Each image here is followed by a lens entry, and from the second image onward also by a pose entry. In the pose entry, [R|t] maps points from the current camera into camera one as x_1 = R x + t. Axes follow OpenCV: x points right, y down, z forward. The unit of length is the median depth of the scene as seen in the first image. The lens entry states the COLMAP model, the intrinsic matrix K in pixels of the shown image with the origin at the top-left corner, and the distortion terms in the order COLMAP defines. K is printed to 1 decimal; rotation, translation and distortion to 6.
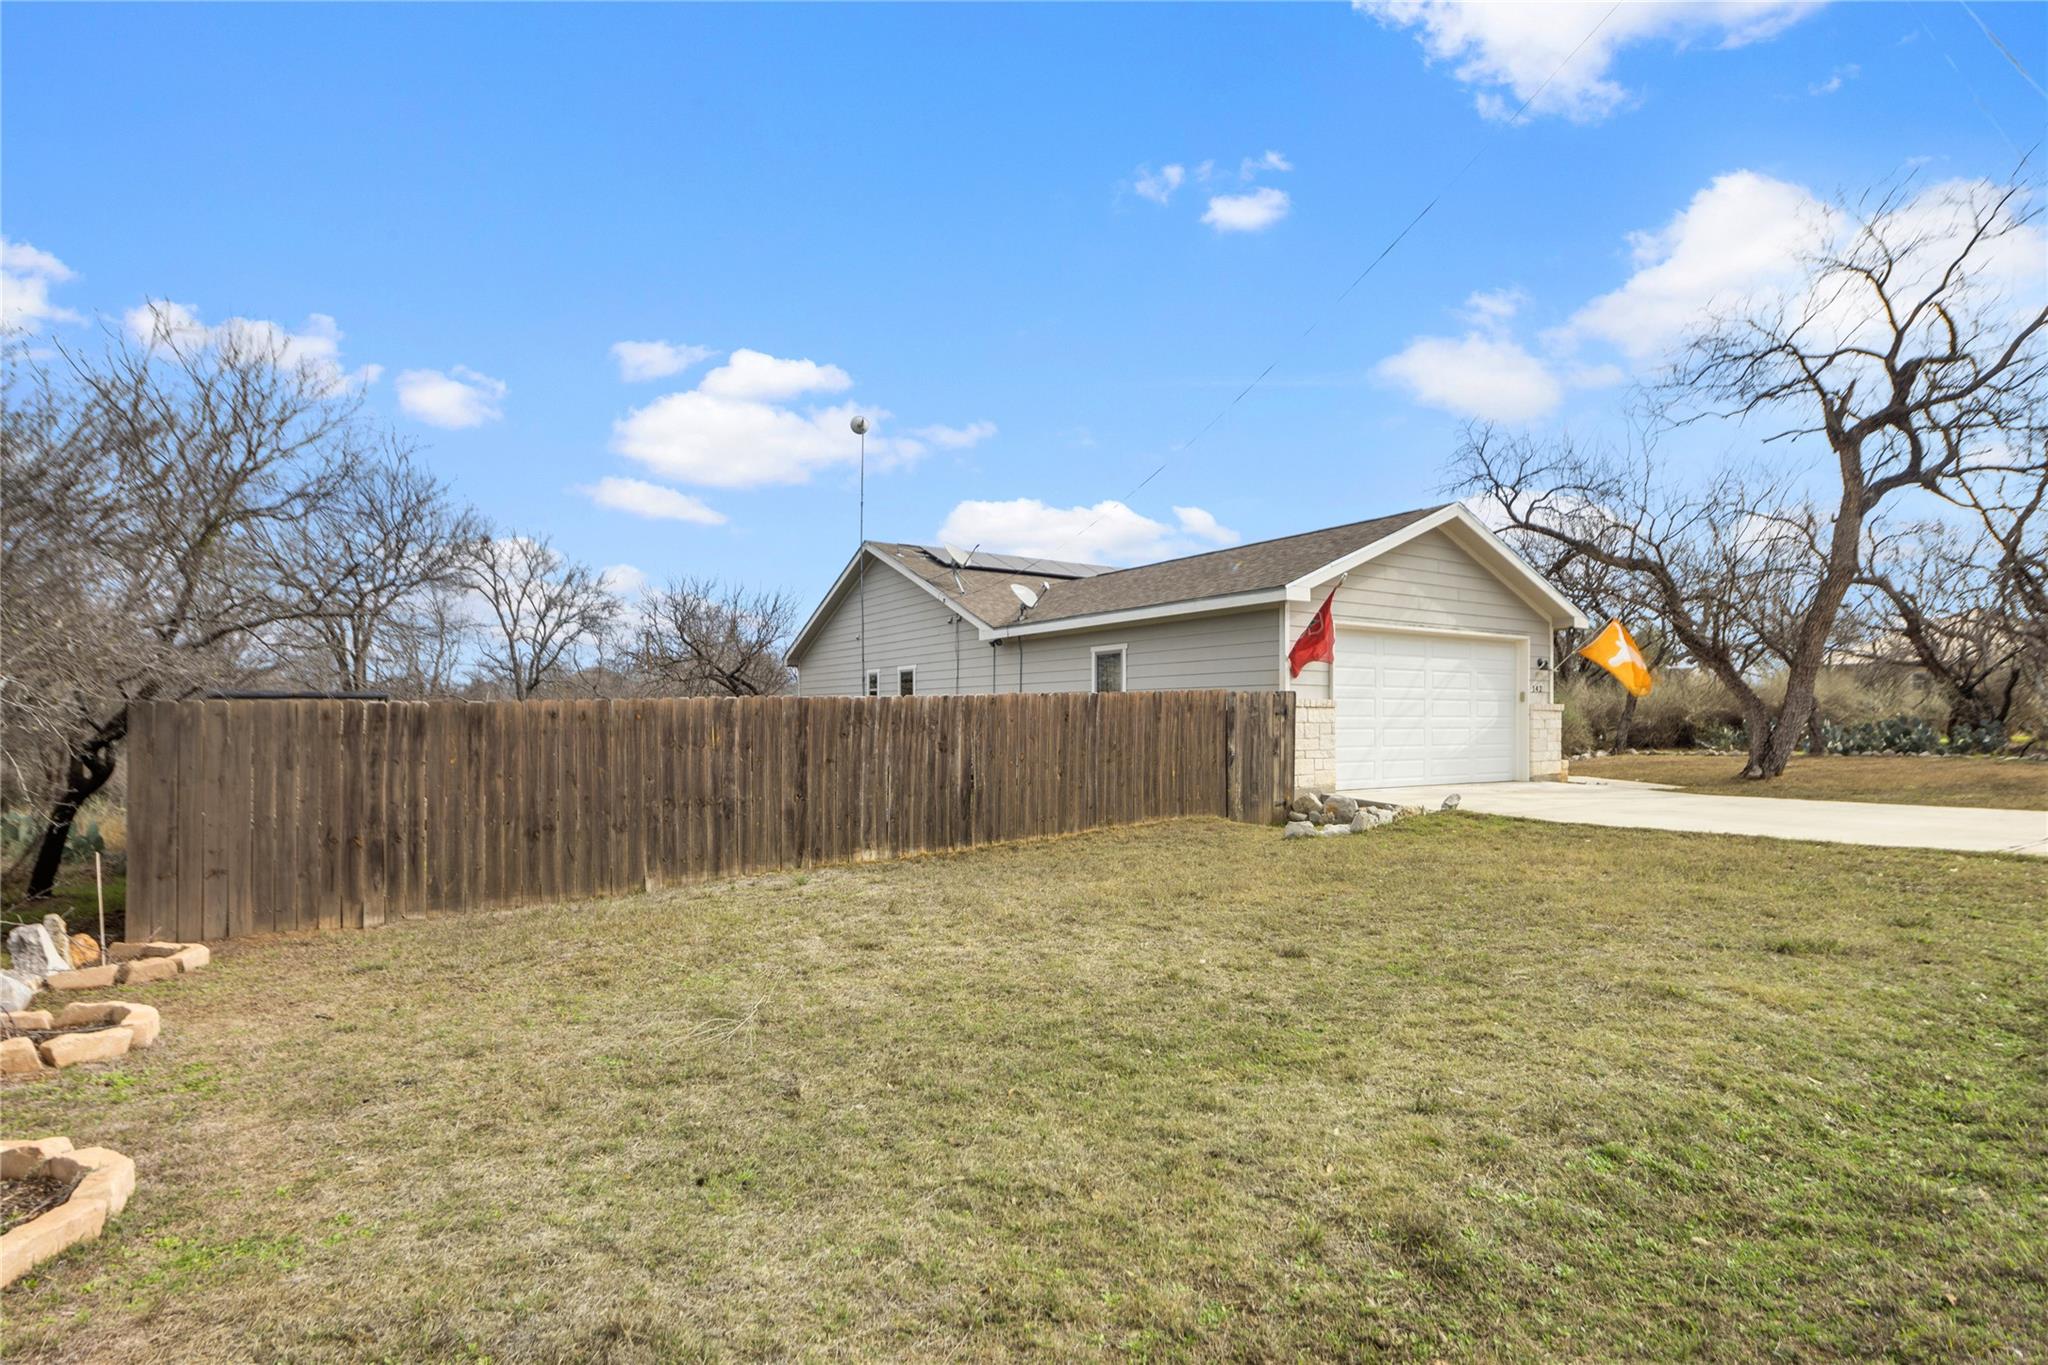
lens RADIAL K [[1004.9, 0, 1028.8], [0, 1004.9, 722.0], [0, 0, 1]] dist [-0.002793, -0.000730]
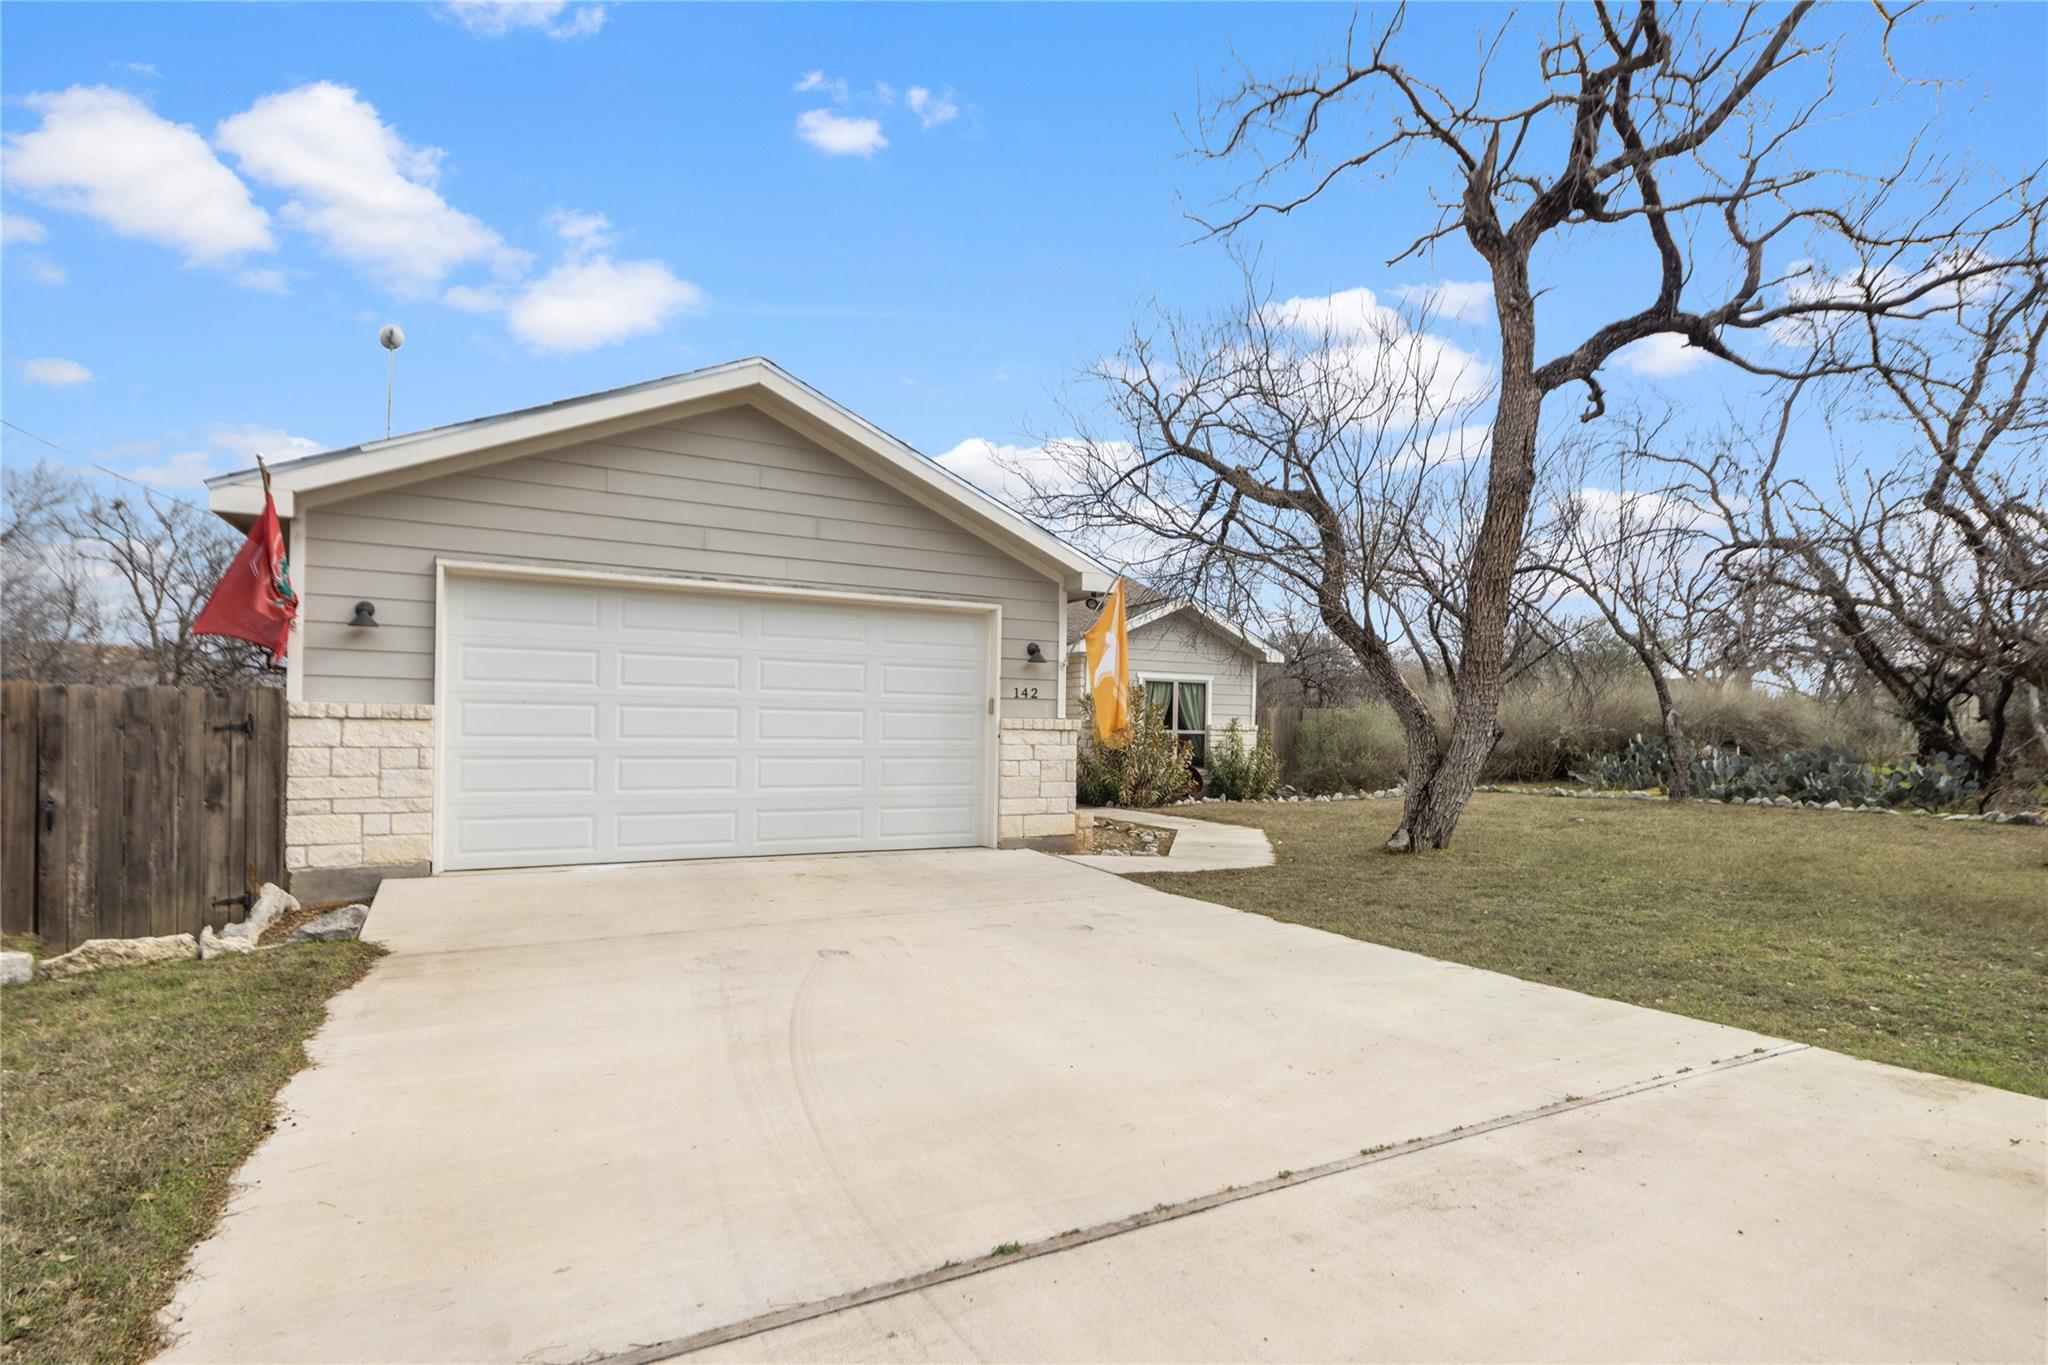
lens RADIAL K [[1030.6, 0, 1024.8], [0, 1030.6, 724.4], [0, 0, 1]] dist [0.000557, 0.000147]
pose [[0.996979, 0.014947, -0.076223, 0.575813], [-0.015247, 0.999878, -0.003355, -0.012778], [0.076163, 0.004507, 0.997085, 0.402194]]
